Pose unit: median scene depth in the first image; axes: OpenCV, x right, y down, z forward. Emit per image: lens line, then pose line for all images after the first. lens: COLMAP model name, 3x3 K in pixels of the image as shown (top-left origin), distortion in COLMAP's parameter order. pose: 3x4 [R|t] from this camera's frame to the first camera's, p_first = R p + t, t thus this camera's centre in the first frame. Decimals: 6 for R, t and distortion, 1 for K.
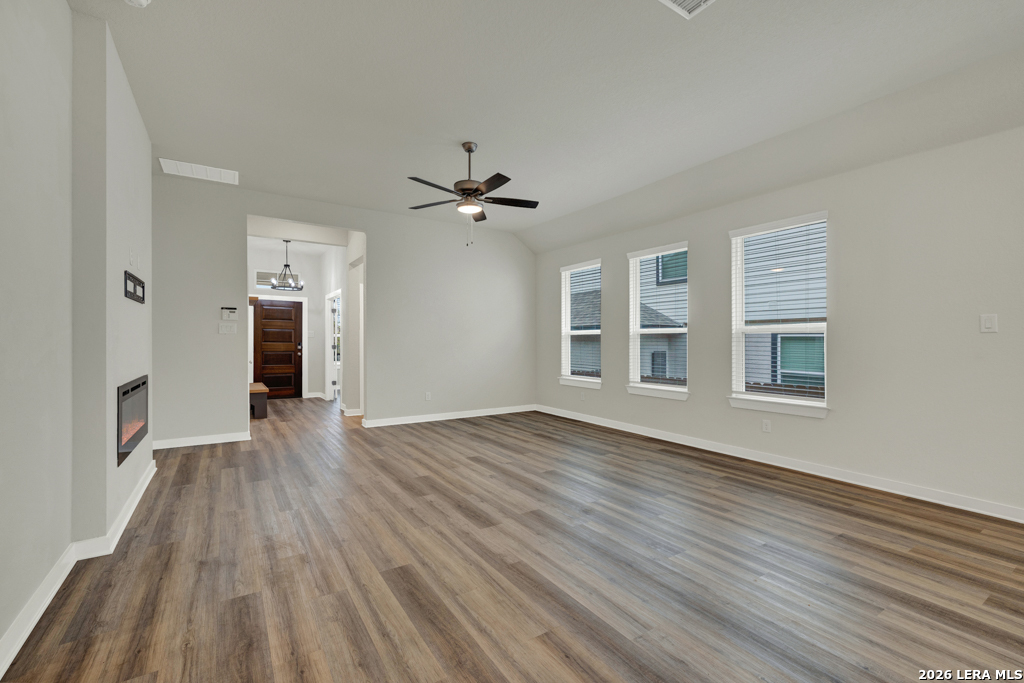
lens RADIAL K [[437.8, 0, 512.0], [0, 437.8, 341.5], [0, 0, 1]] dist [-0.003127, -0.000178]
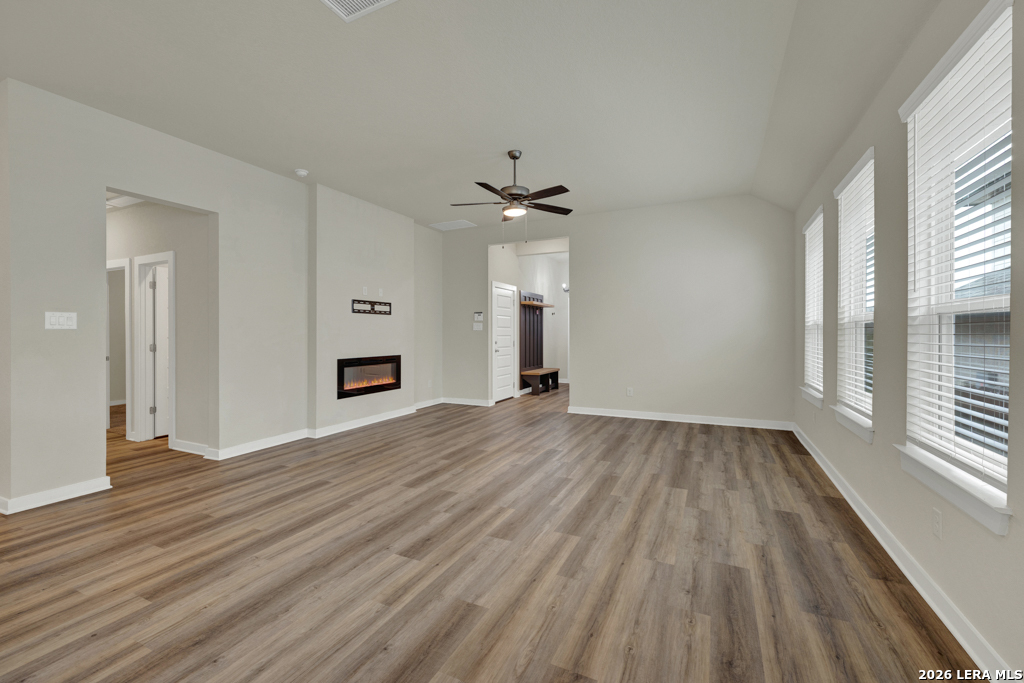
lens RADIAL K [[437.8, 0, 512.0], [0, 437.8, 341.5], [0, 0, 1]] dist [-0.003127, -0.000178]
pose [[0.527221, 0.011583, -0.849649, 0.935445], [-0.001992, 0.999921, 0.012395, -0.001322], [0.849726, -0.004842, 0.527203, 0.492463]]
